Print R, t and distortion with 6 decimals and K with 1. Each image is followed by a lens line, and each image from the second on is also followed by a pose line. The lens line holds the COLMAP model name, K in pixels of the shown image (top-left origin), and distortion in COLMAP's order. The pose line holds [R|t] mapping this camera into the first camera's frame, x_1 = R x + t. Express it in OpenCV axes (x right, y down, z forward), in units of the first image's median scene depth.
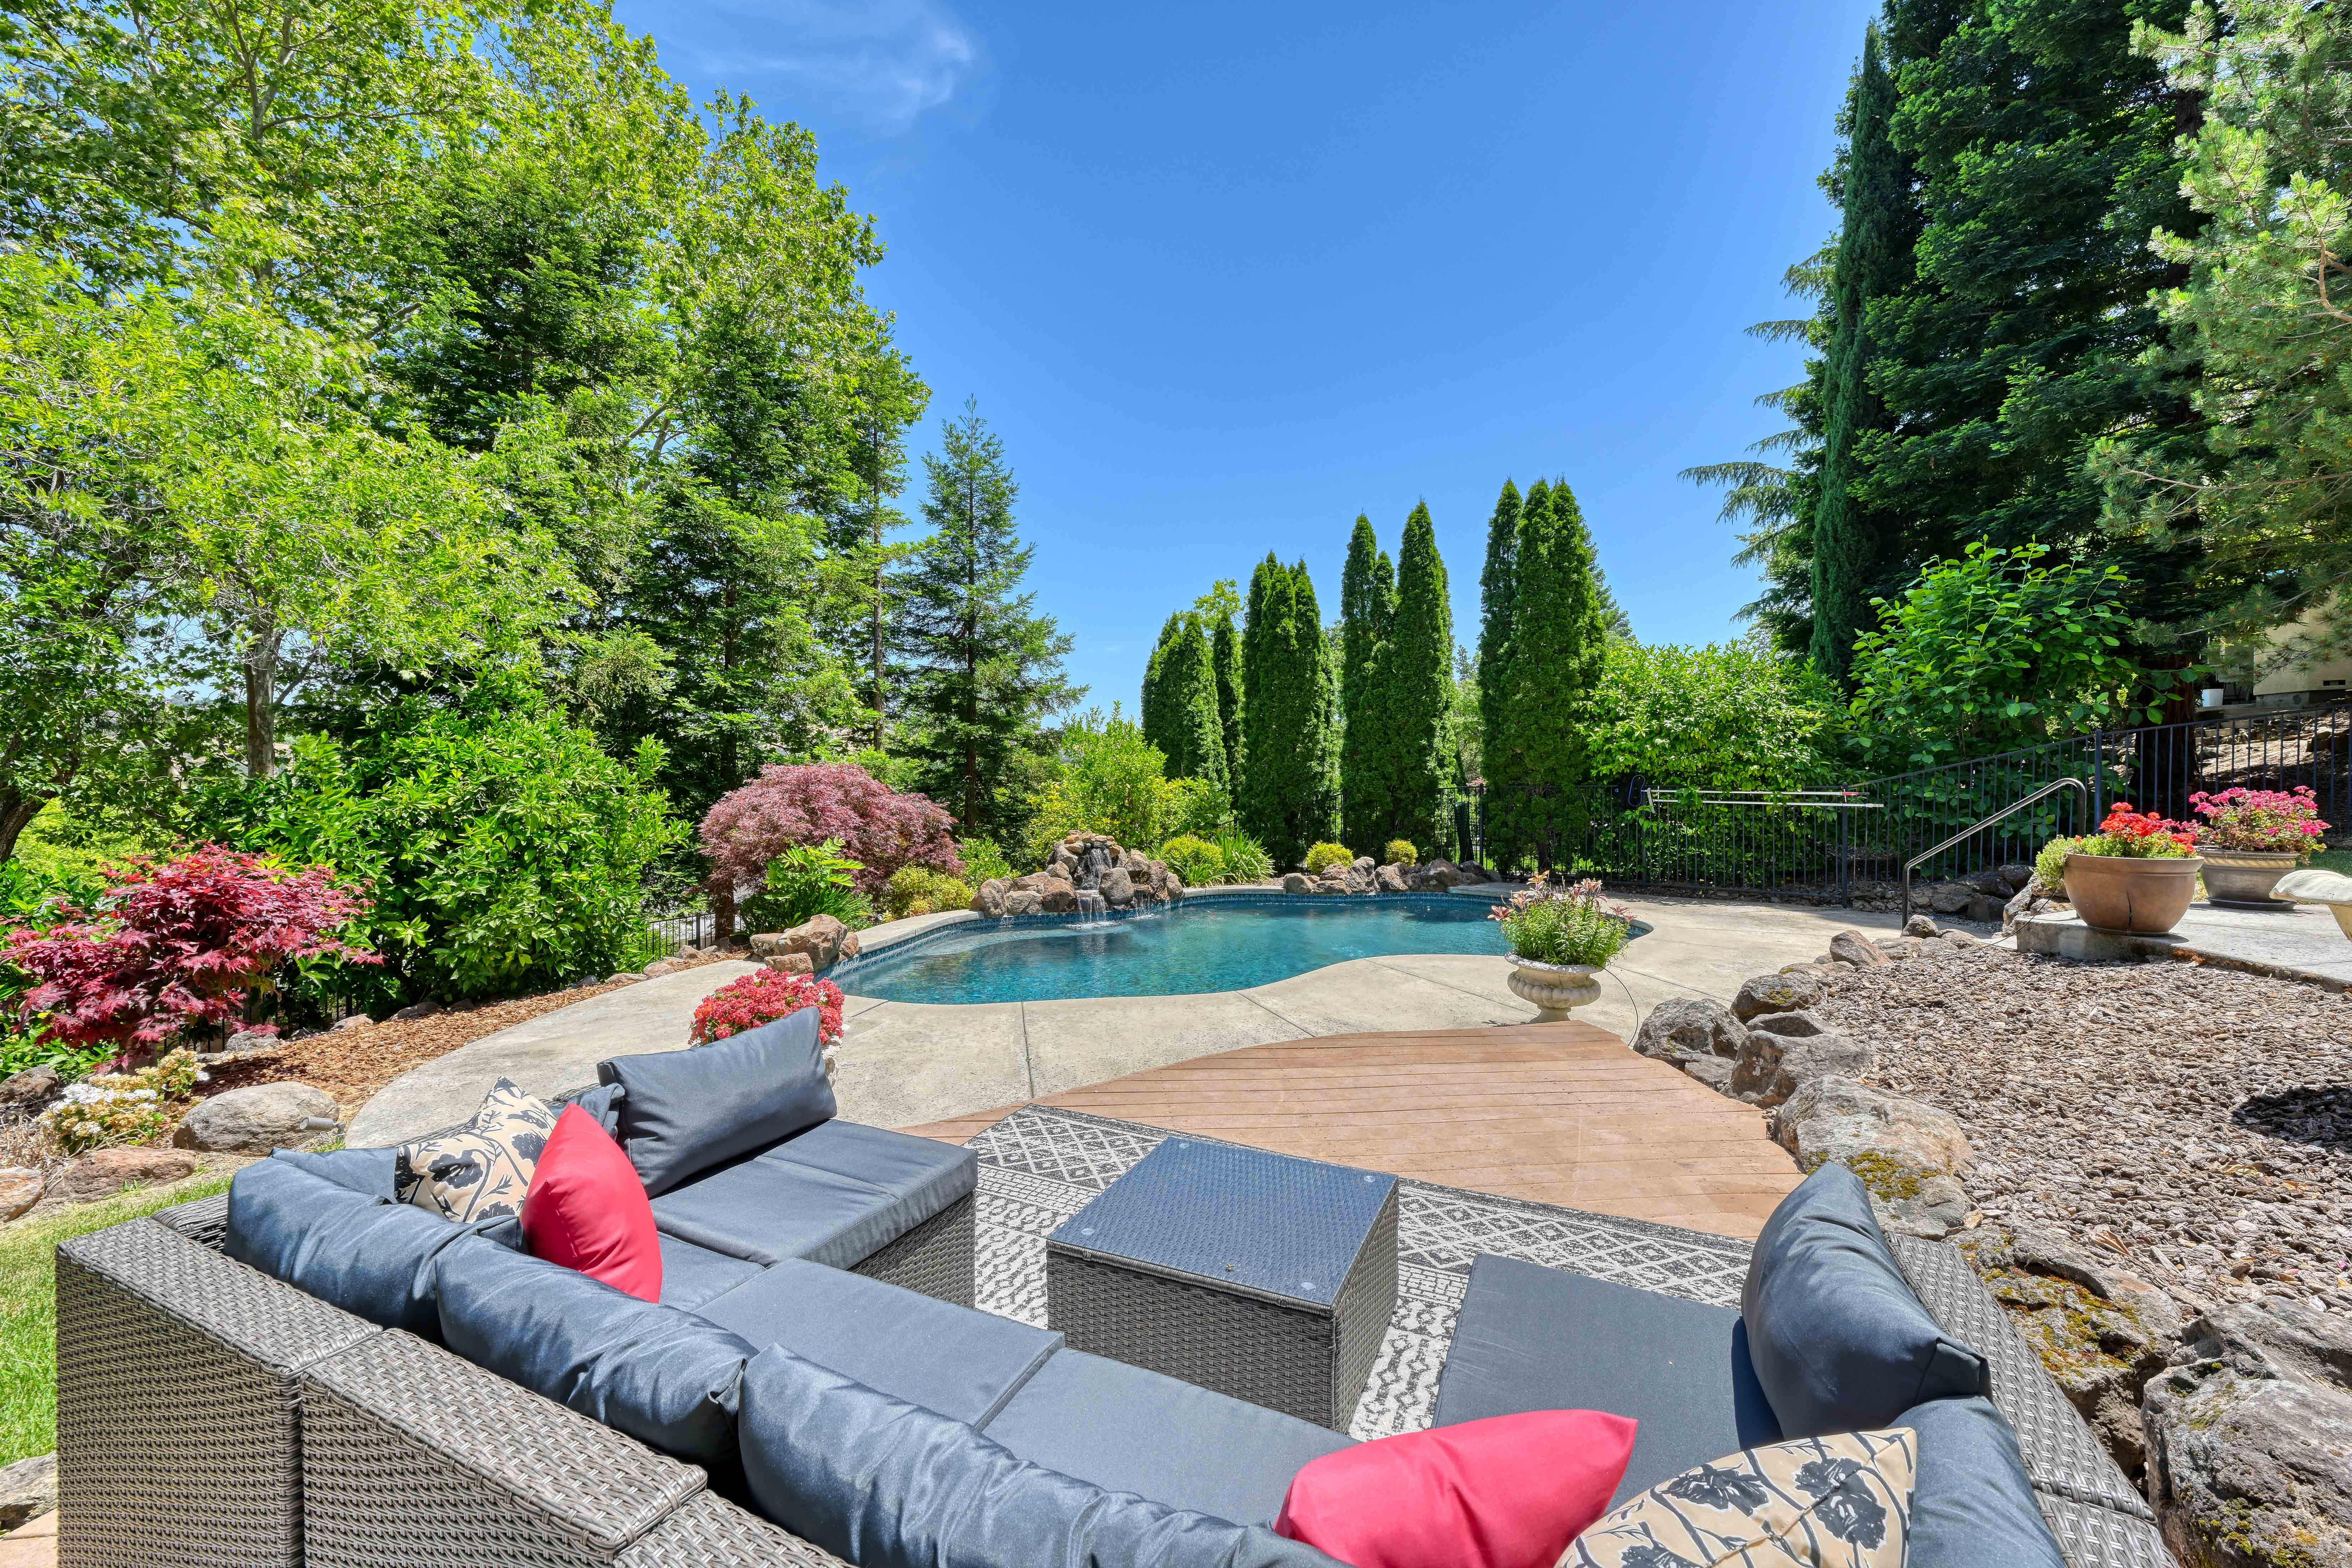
lens RADIAL K [[925.2, 0, 1176.4], [0, 925.2, 777.6], [0, 0, 1]] dist [0.000381, -0.000186]
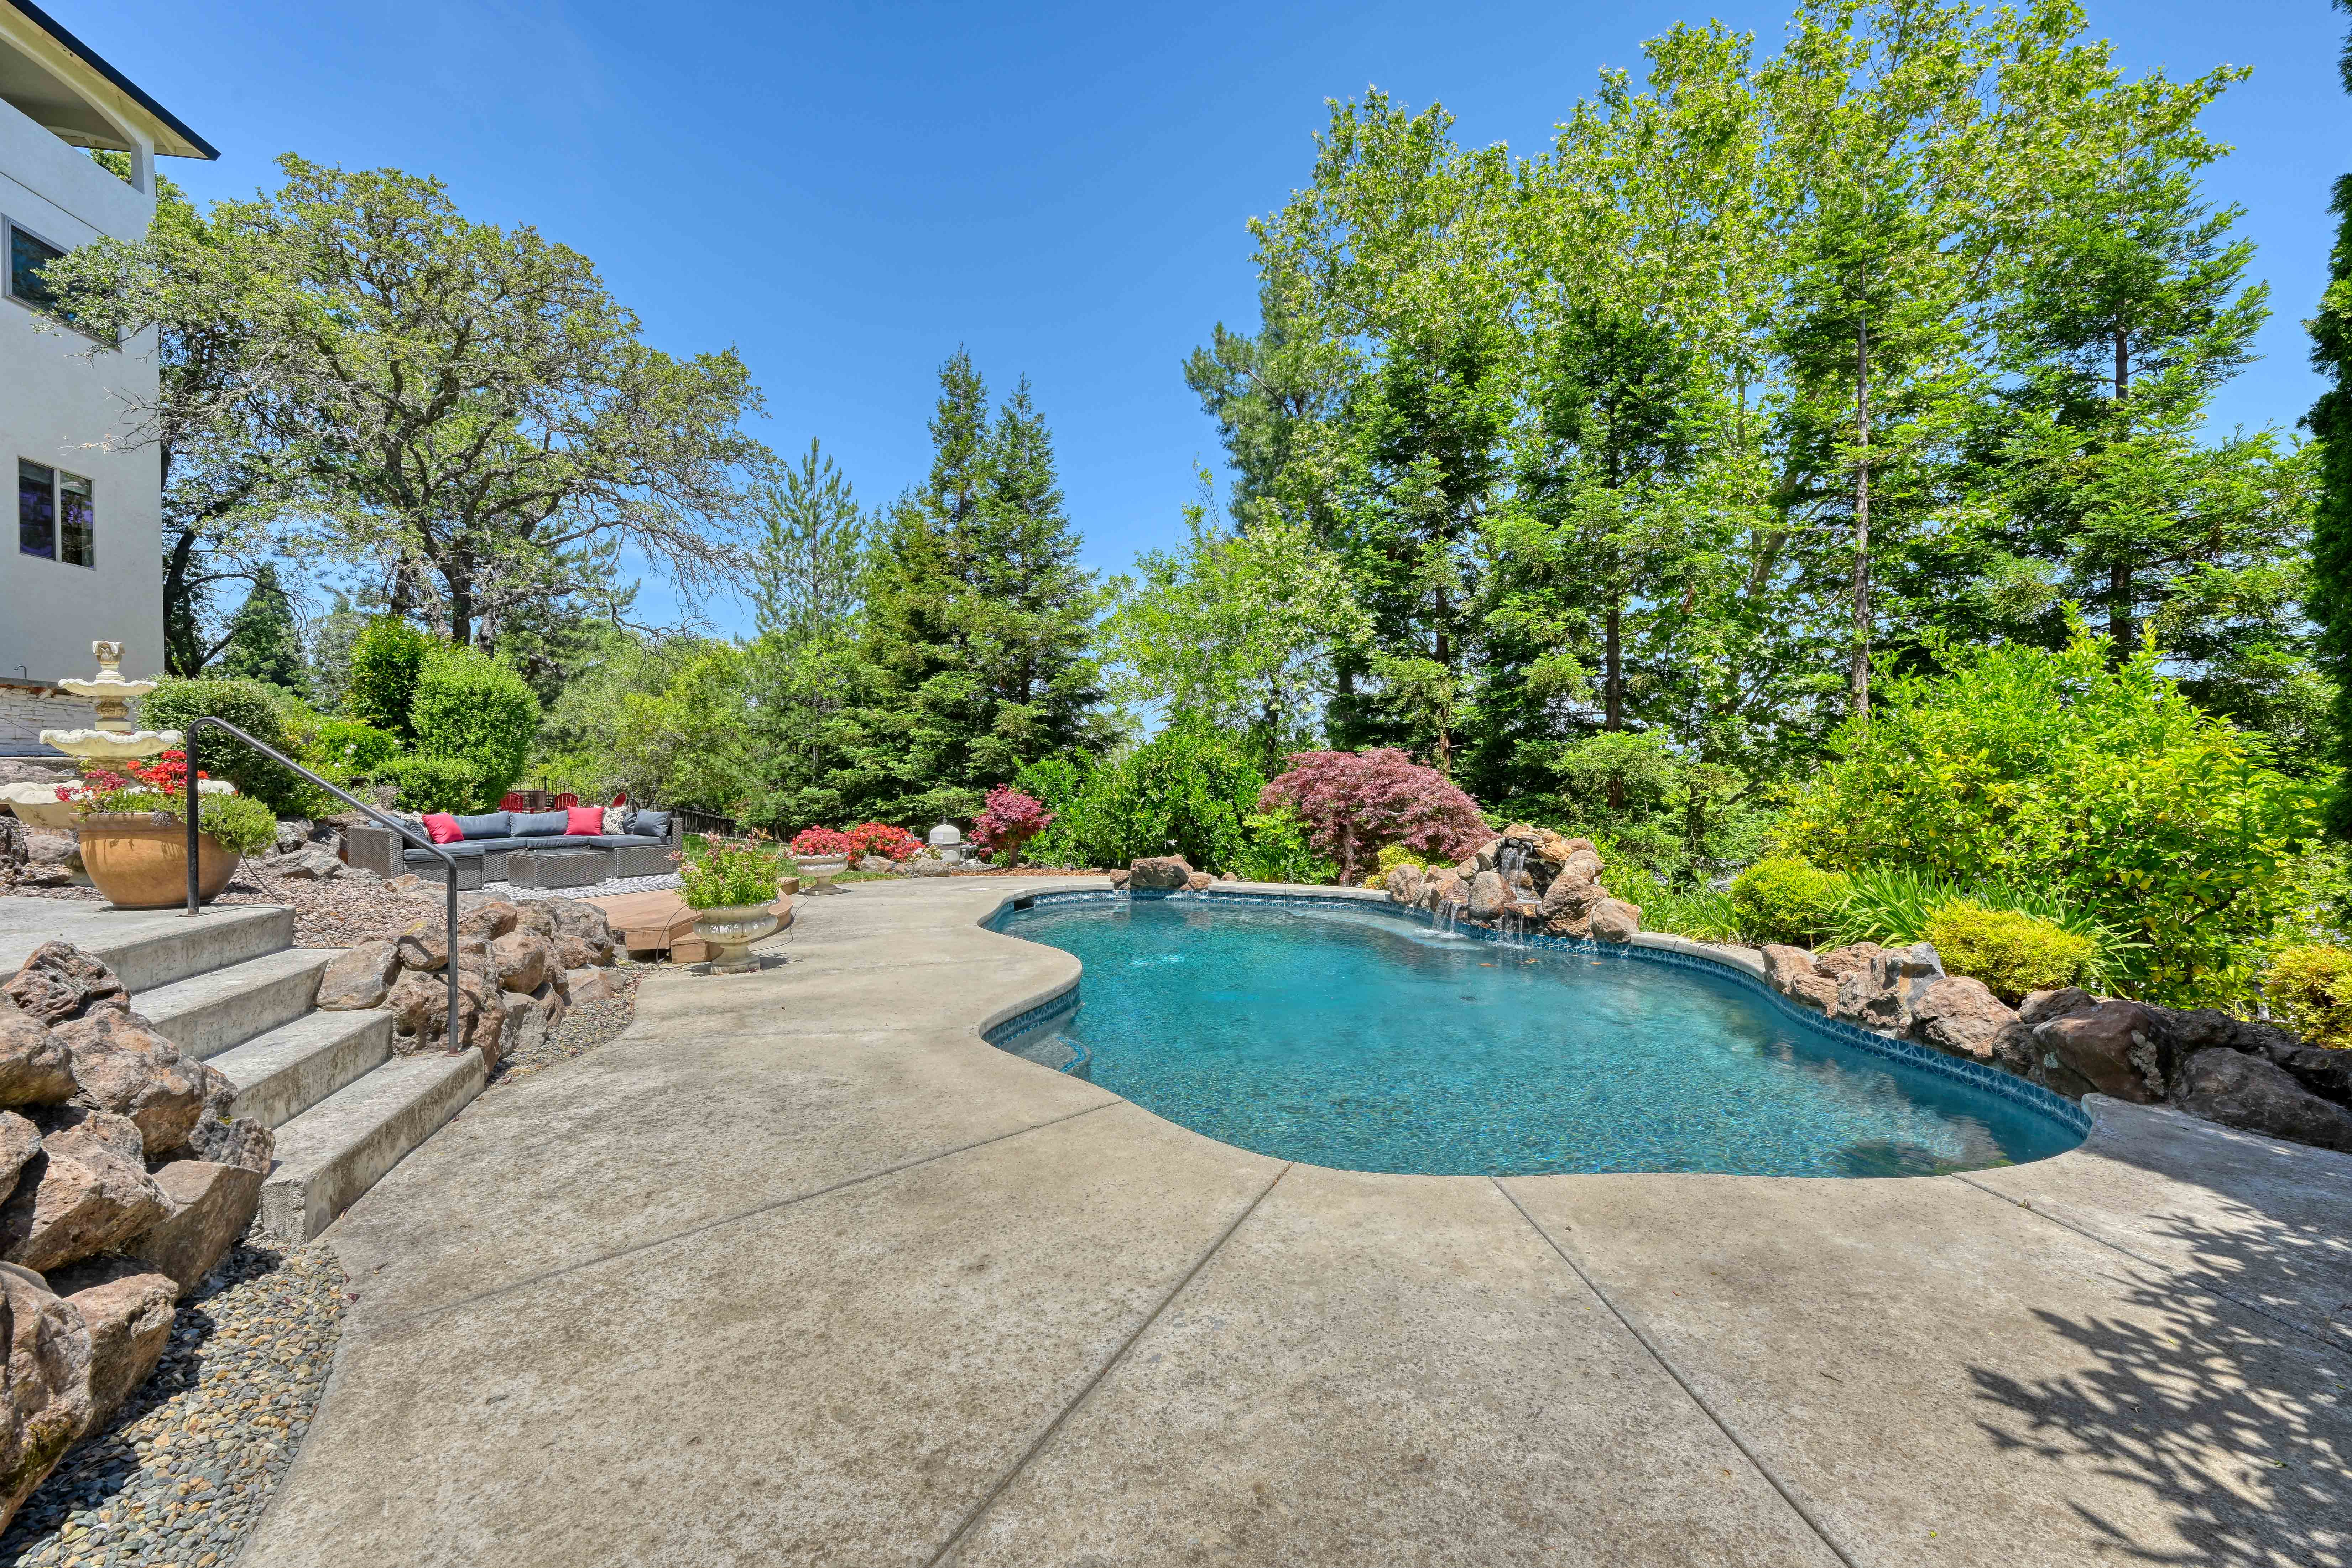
lens RADIAL K [[925.2, 0, 1181.3], [0, 925.2, 780.3], [0, 0, 1]] dist [0.000381, -0.000186]
pose [[-0.160828, 0.004664, -0.986971, 1.128833], [0.001169, 0.999989, 0.004534, 0.025744], [0.986982, -0.000425, -0.160832, 1.334543]]
